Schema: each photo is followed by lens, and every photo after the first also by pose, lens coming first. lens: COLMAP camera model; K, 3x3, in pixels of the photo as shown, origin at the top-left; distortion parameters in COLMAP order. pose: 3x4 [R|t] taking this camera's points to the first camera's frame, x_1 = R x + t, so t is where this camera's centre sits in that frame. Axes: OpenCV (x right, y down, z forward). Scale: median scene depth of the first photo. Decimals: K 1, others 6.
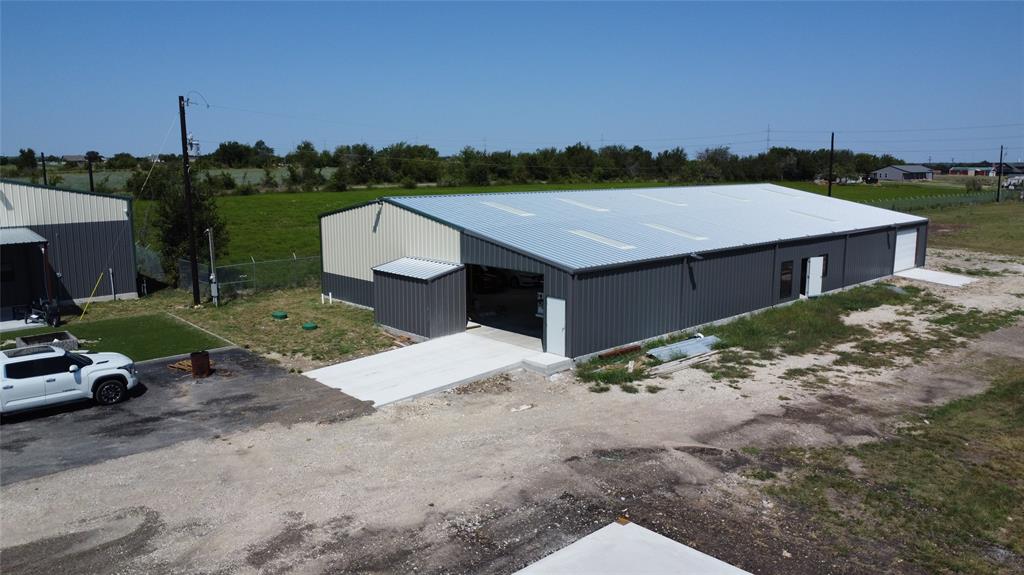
lens RADIAL K [[745.0, 0, 508.1], [0, 745.0, 283.7], [0, 0, 1]] dist [-0.026770, -0.009010]
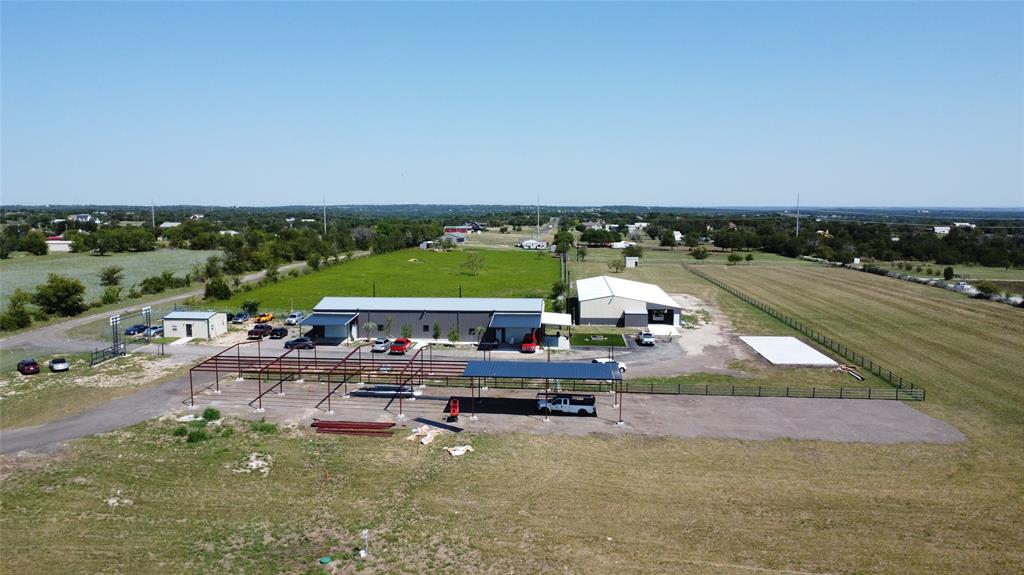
lens RADIAL K [[745.0, 0, 508.1], [0, 745.0, 283.7], [0, 0, 1]] dist [-0.026770, -0.009010]
pose [[0.733102, -0.071816, 0.676316, -4.082422], [0.108375, 0.994039, -0.011921, -0.242910], [-0.671428, 0.082035, 0.736515, -1.895439]]
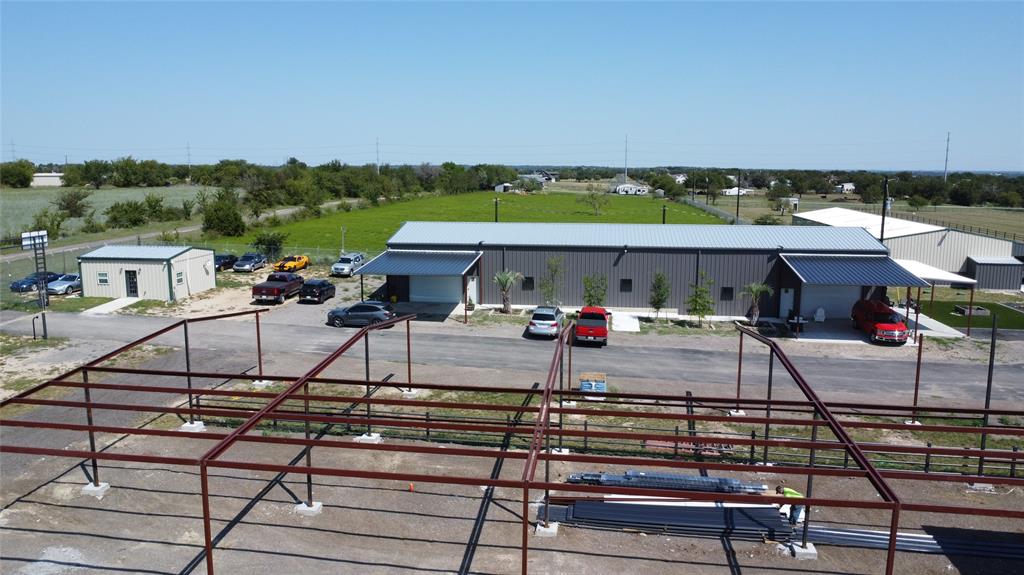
lens RADIAL K [[745.0, 0, 508.1], [0, 745.0, 283.7], [0, 0, 1]] dist [-0.026770, -0.009010]
pose [[0.774408, -0.095680, 0.625410, -3.038575], [0.097636, 0.994730, 0.031284, -0.187814], [-0.625108, 0.036836, 0.779669, 0.256363]]
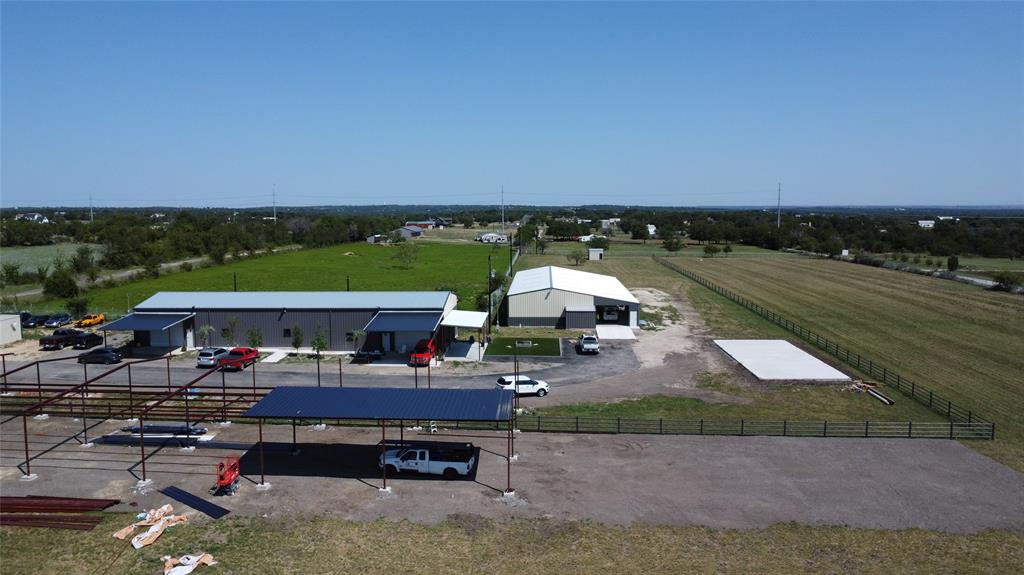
lens RADIAL K [[745.0, 0, 508.1], [0, 745.0, 283.7], [0, 0, 1]] dist [-0.026770, -0.009010]
pose [[0.715114, -0.076312, 0.694830, -3.028034], [0.115721, 0.993231, -0.010015, -0.156302], [-0.689362, 0.087568, 0.719105, -1.301297]]
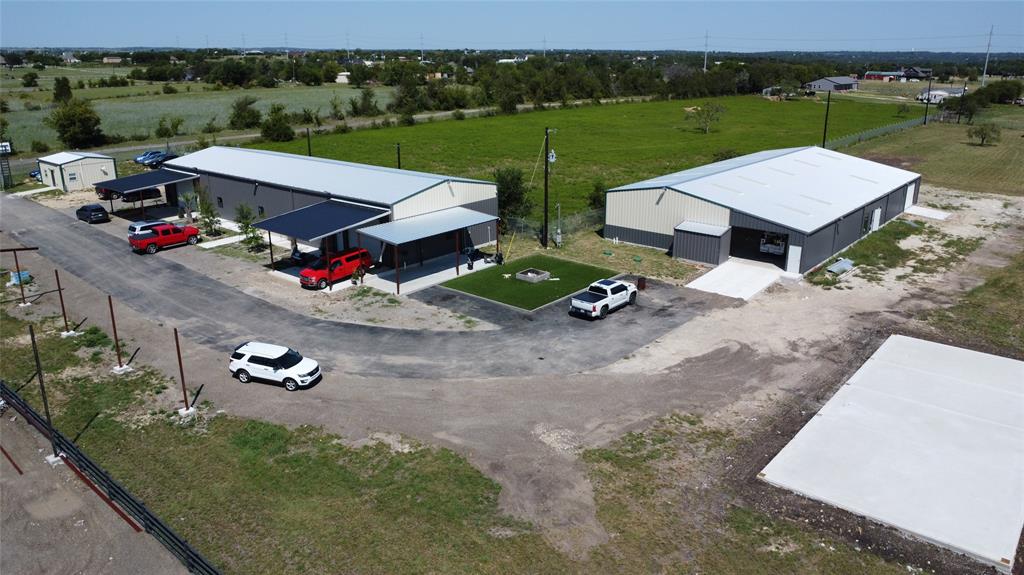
lens RADIAL K [[745.0, 0, 508.1], [0, 745.0, 283.7], [0, 0, 1]] dist [-0.026770, -0.009010]
pose [[0.992721, -0.036666, 0.114724, -0.986553], [0.019826, 0.989288, 0.144622, -0.194077], [-0.118798, -0.141295, 0.982814, -0.972956]]
